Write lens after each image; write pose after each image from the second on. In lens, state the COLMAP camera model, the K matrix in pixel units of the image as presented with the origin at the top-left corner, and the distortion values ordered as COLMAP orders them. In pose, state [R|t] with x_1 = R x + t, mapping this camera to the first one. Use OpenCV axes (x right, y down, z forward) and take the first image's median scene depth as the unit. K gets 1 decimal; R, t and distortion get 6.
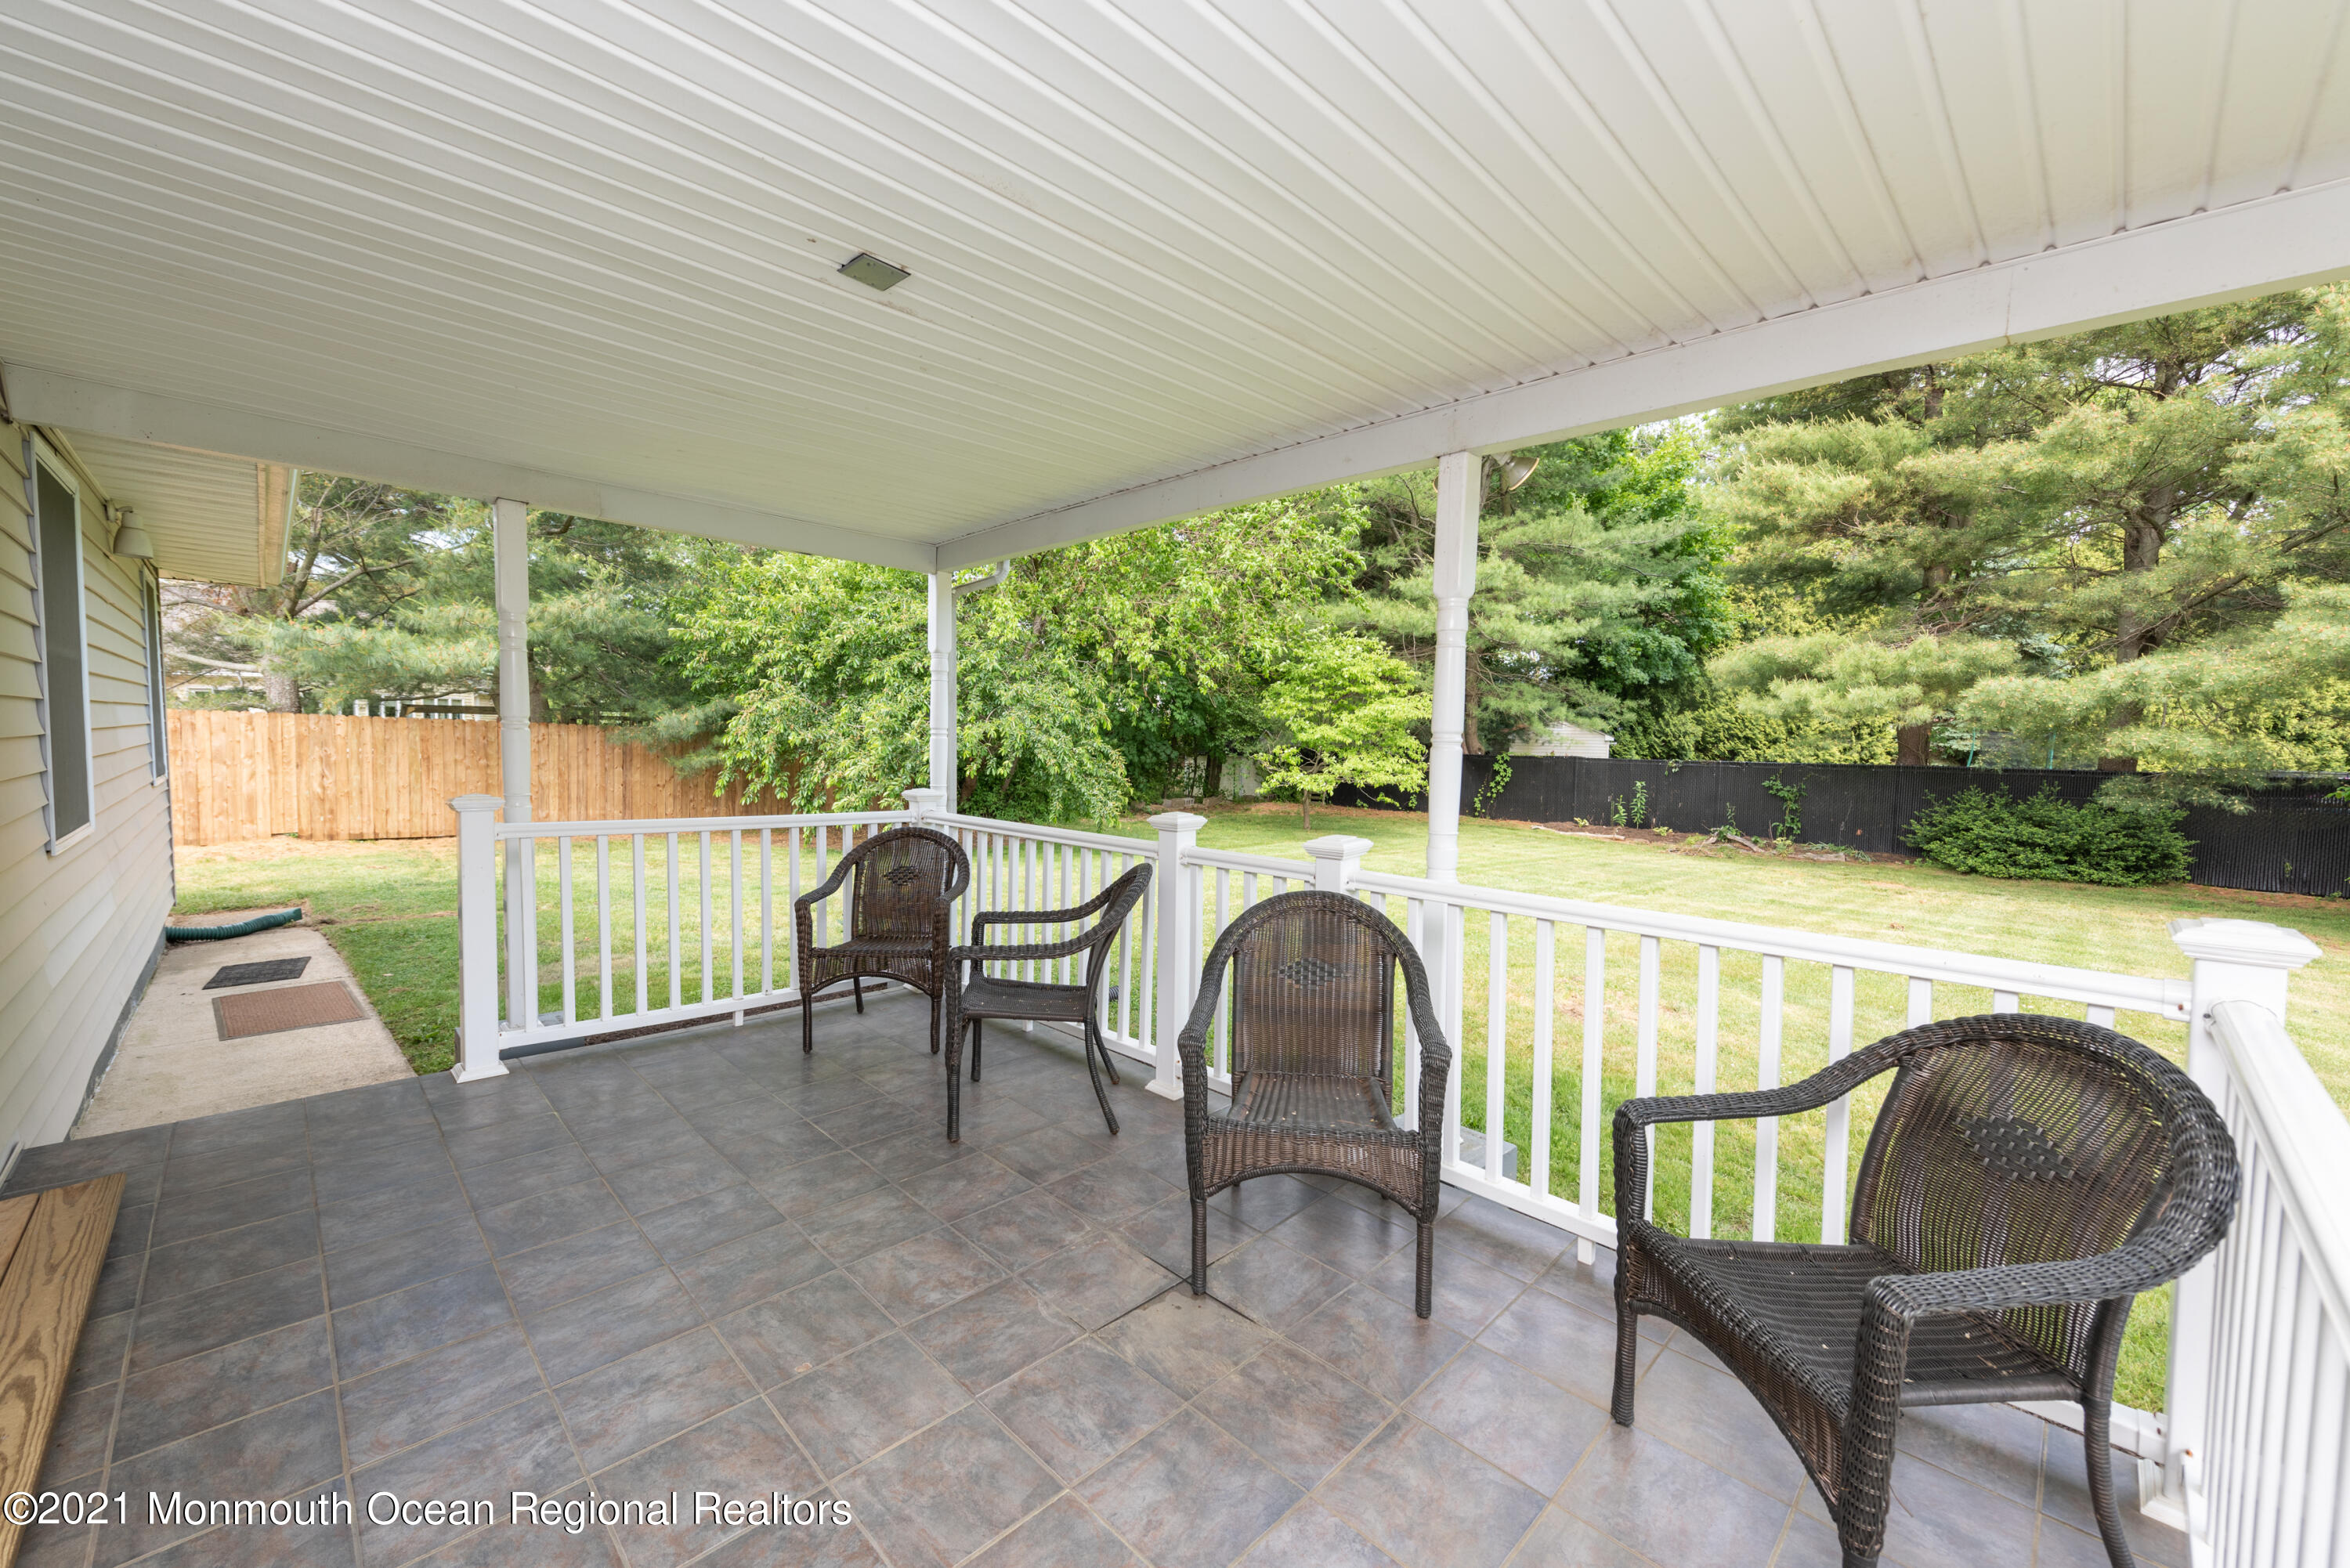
lens RADIAL K [[936.2, 0, 1191.2], [0, 936.2, 778.9], [0, 0, 1]] dist [0.010679, -0.002128]
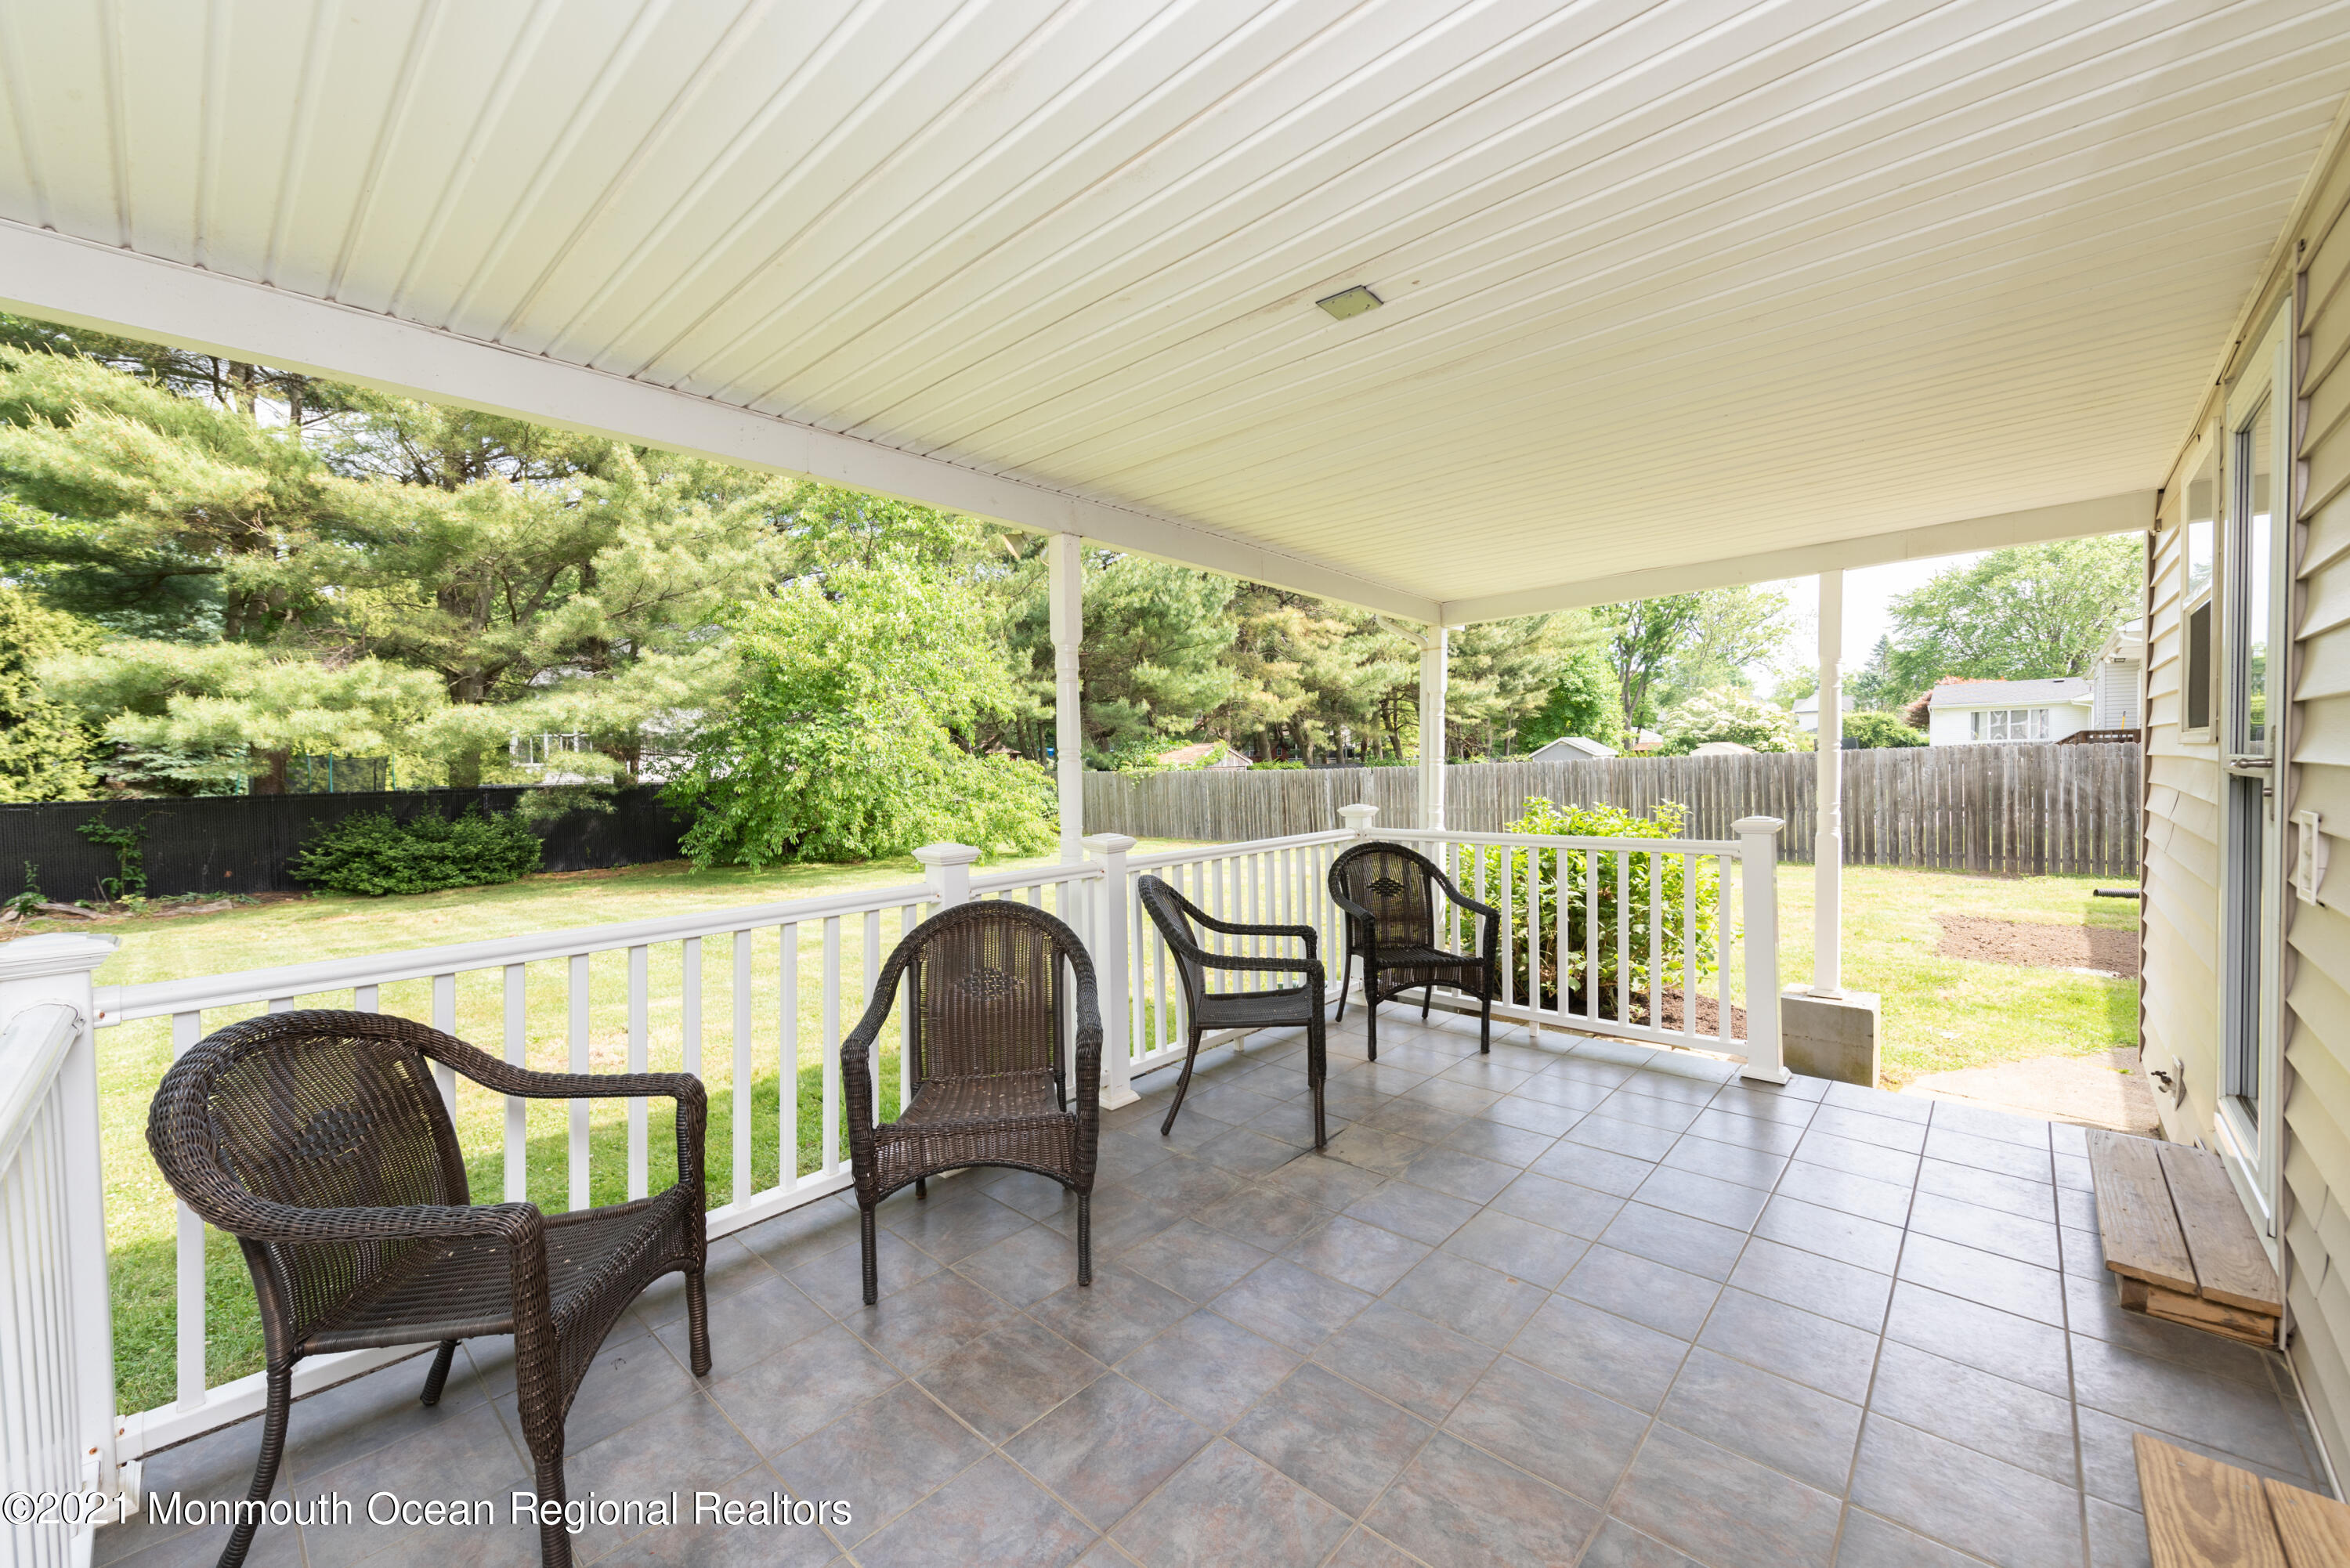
lens RADIAL K [[936.2, 0, 1162.2], [0, 936.2, 791.5], [0, 0, 1]] dist [0.010679, -0.002128]
pose [[-0.041096, -0.052414, 0.997779, -0.230560], [0.065403, 0.996340, 0.055033, -0.013337], [-0.997012, 0.067520, -0.037518, 0.190643]]
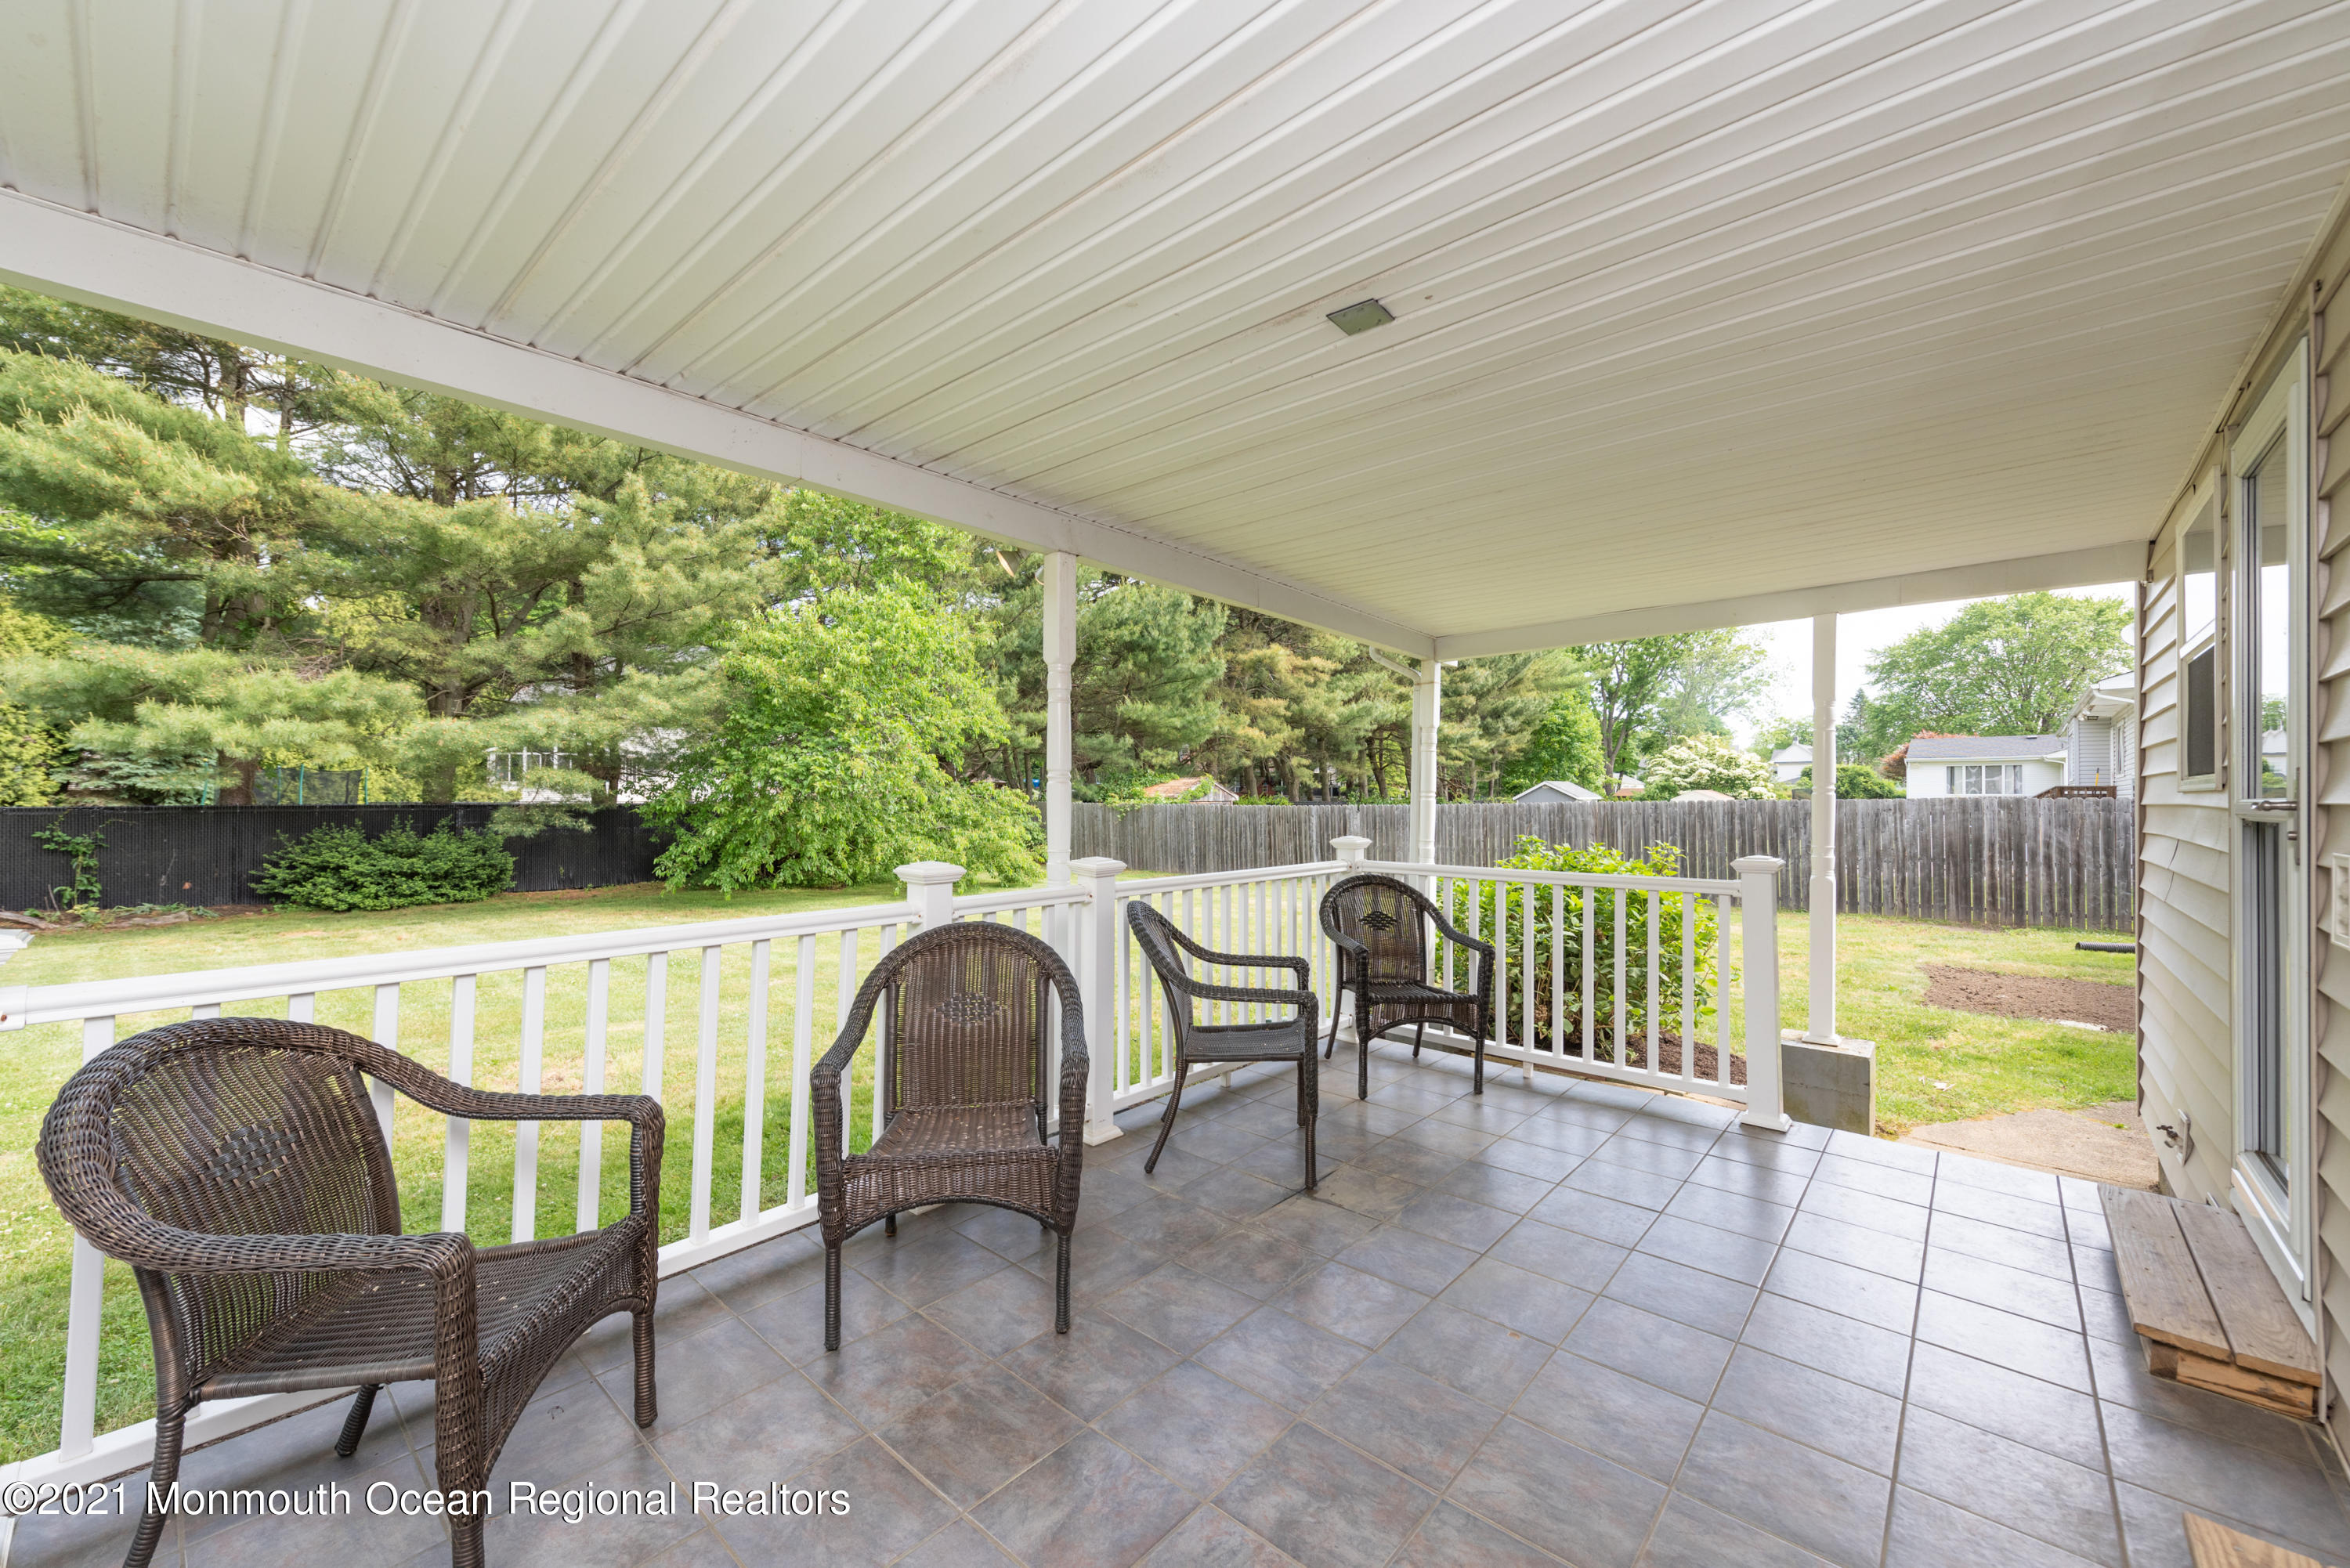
lens RADIAL K [[936.2, 0, 1162.4], [0, 936.2, 790.1], [0, 0, 1]] dist [0.010679, -0.002128]
pose [[-0.056465, -0.015415, 0.998286, -0.224644], [0.040656, 0.999016, 0.017725, -0.010467], [-0.997576, 0.041587, -0.055783, 0.192270]]
